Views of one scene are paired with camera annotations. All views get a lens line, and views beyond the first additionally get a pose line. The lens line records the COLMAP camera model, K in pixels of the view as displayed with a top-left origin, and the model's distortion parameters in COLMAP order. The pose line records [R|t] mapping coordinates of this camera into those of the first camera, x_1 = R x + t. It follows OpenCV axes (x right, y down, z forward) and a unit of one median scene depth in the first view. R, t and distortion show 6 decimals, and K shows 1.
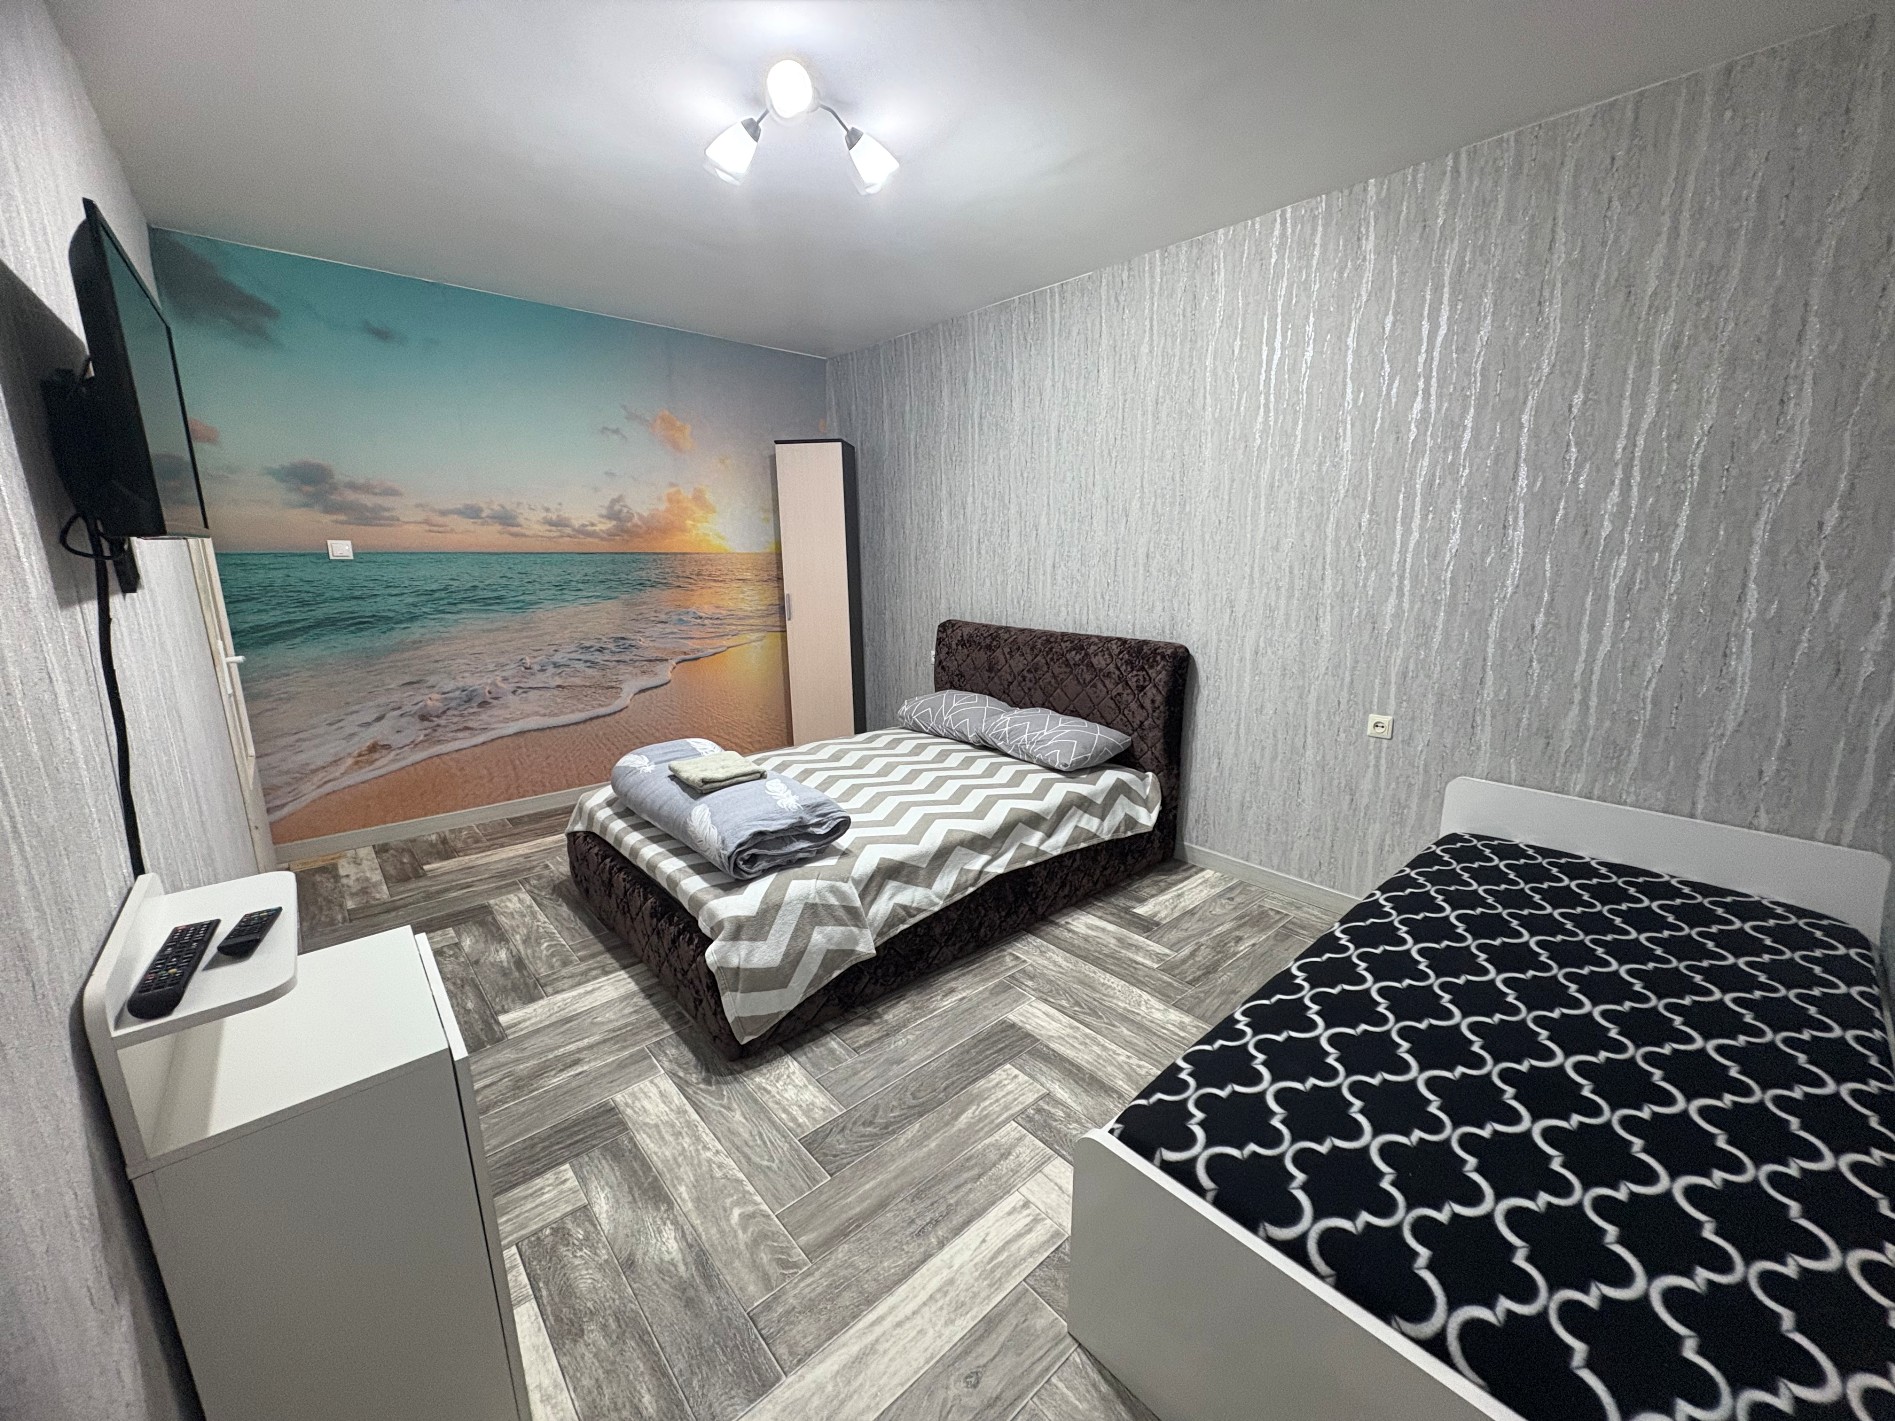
lens RADIAL K [[805.3, 0, 943.3], [0, 805.3, 698.8], [0, 0, 1]] dist [0.001490, 0.000024]
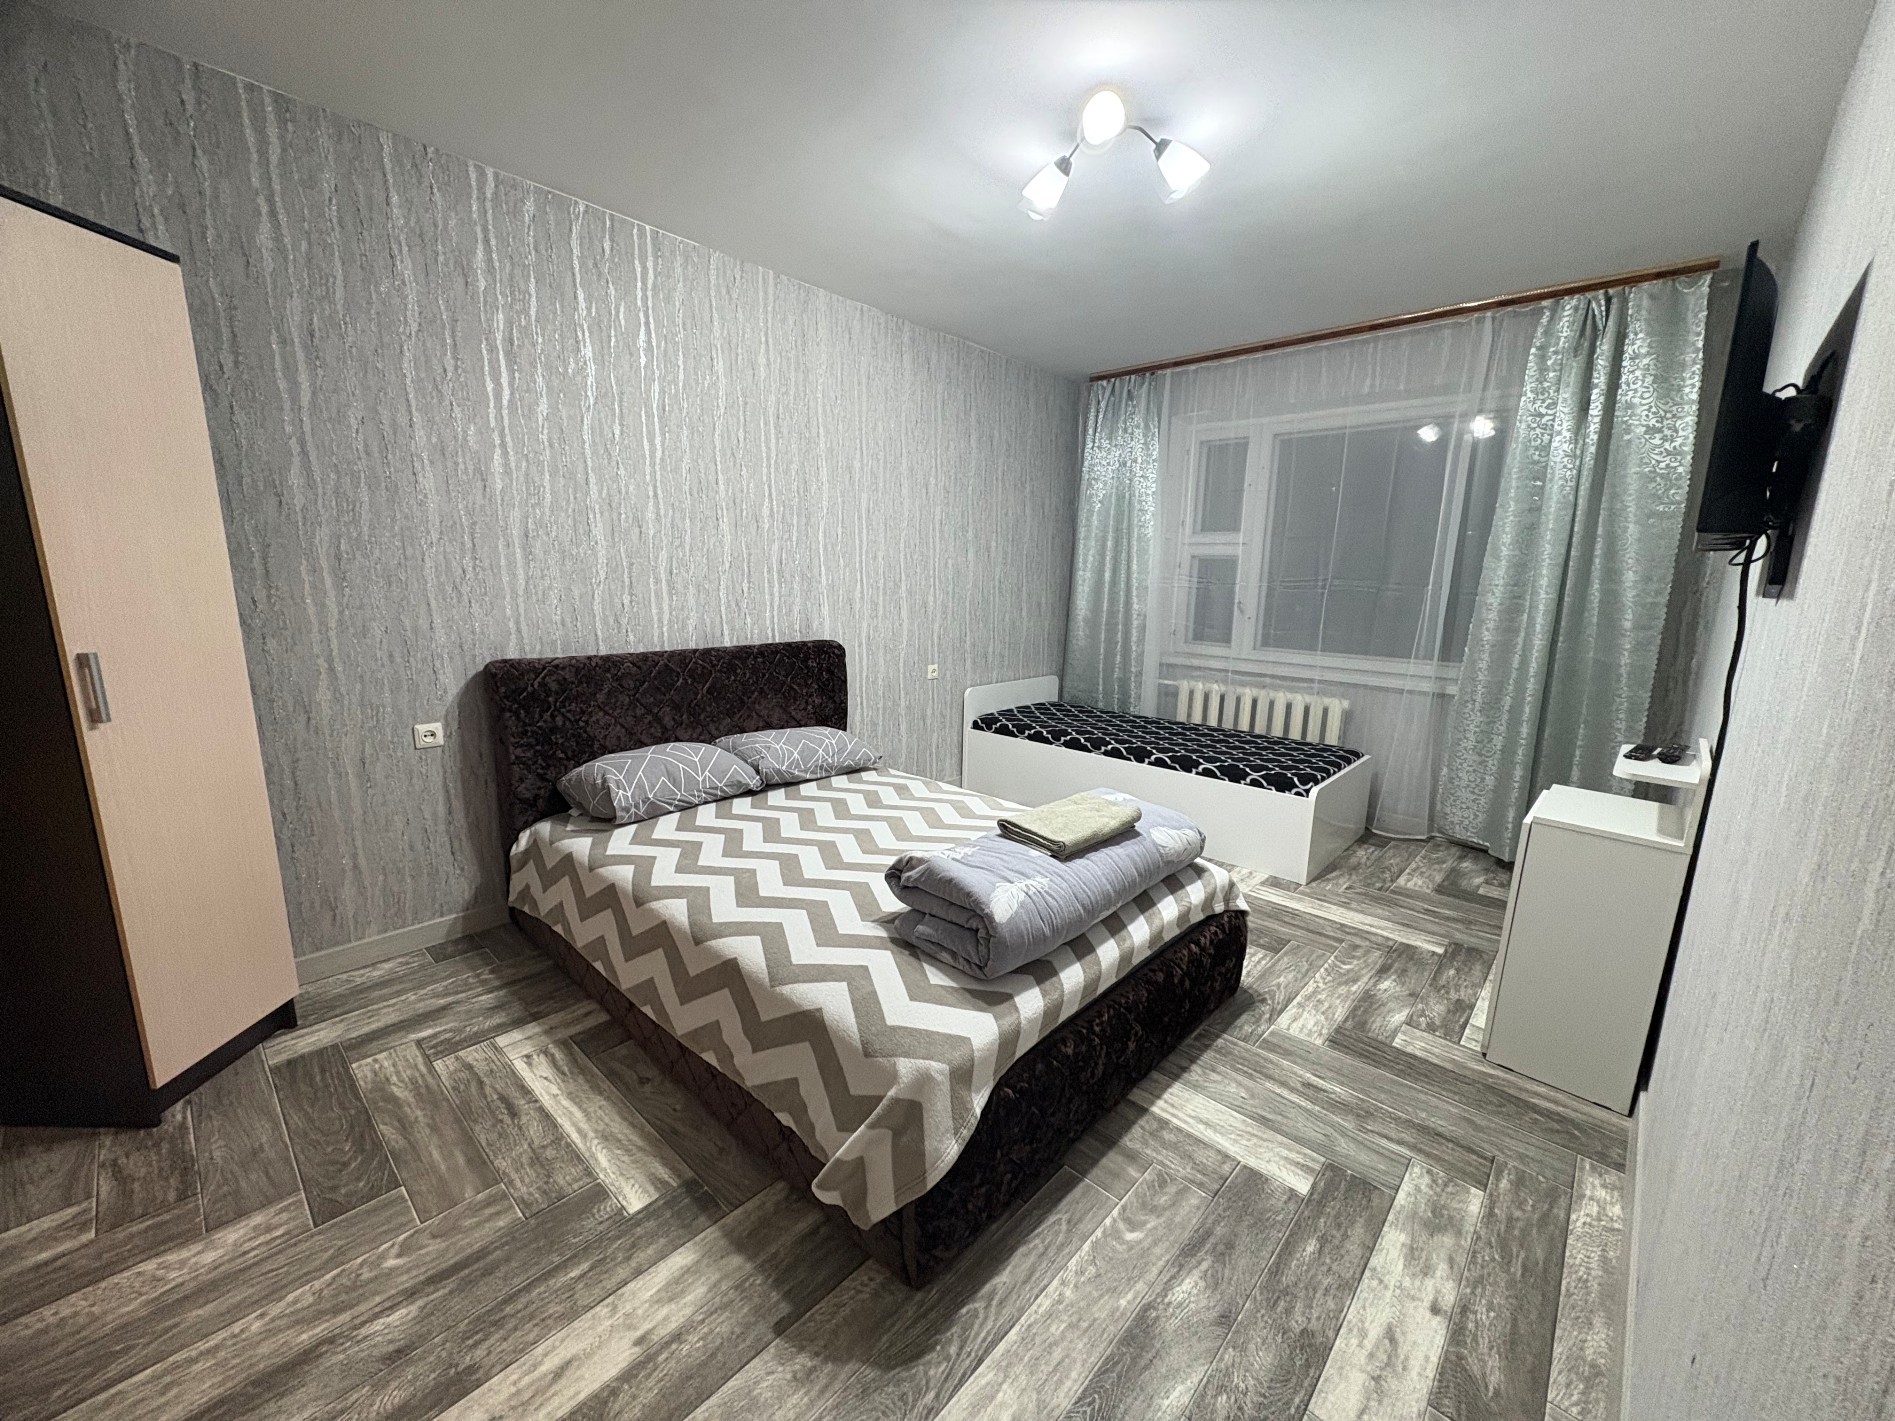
lens RADIAL K [[754.0, 0, 944.4], [0, 754.0, 710.2], [0, 0, 1]] dist [-0.000737, 0.000421]
pose [[-0.133121, -0.188409, 0.973027, -1.063361], [0.155580, 0.965620, 0.208260, -0.225335], [-0.978812, 0.179107, -0.099232, 1.270660]]
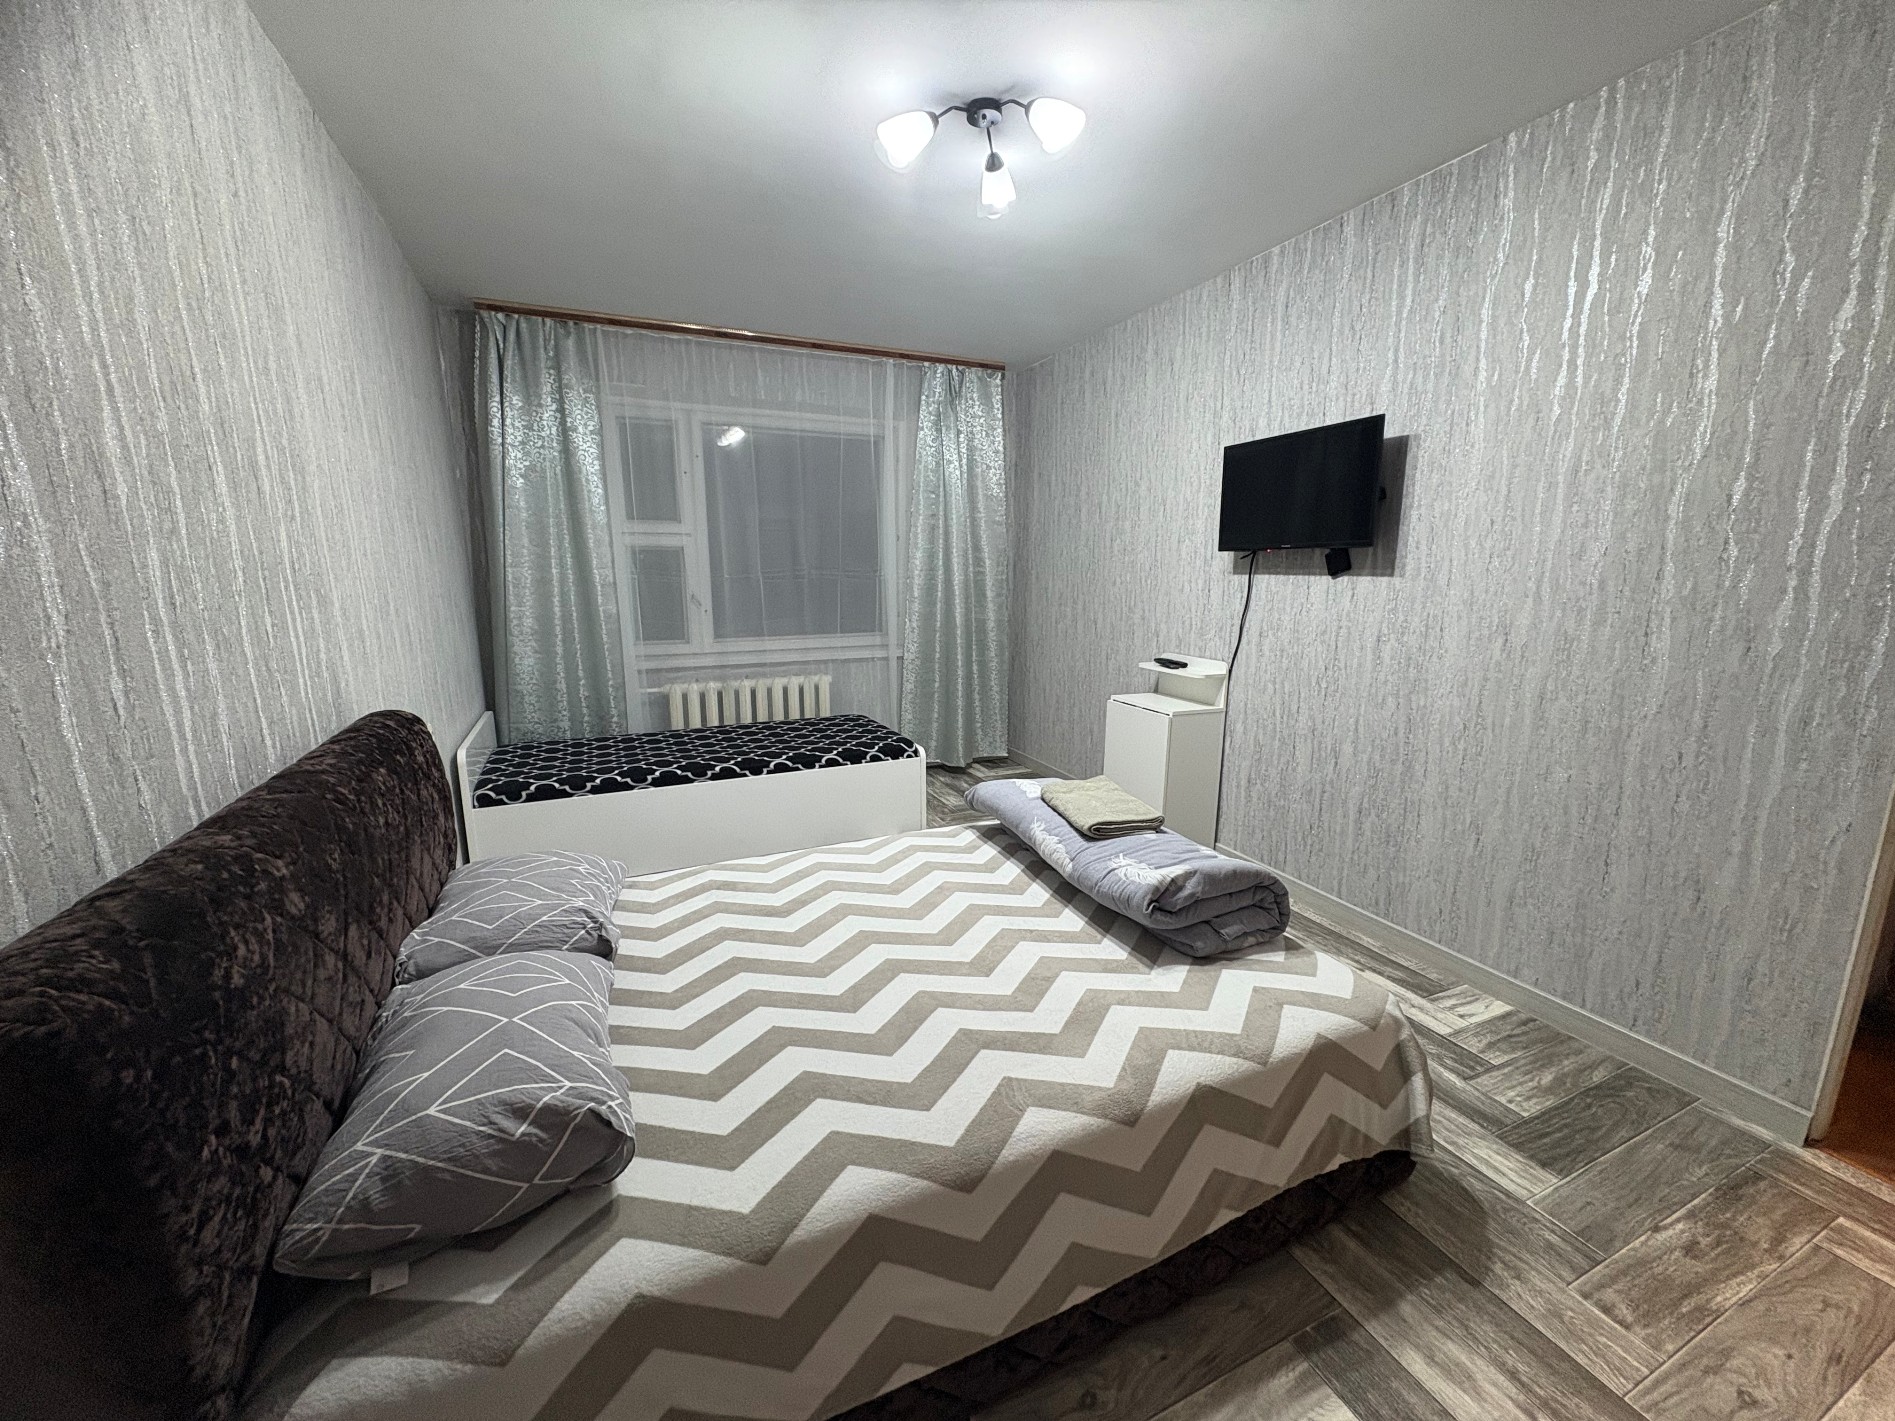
lens RADIAL K [[754.0, 0, 944.4], [0, 754.0, 710.2], [0, 0, 1]] dist [-0.000737, 0.000421]
pose [[-0.968374, -0.052171, 0.243989, -0.377555], [0.040027, 0.932744, 0.358310, -0.335556], [-0.246273, 0.356744, -0.901156, 1.840783]]
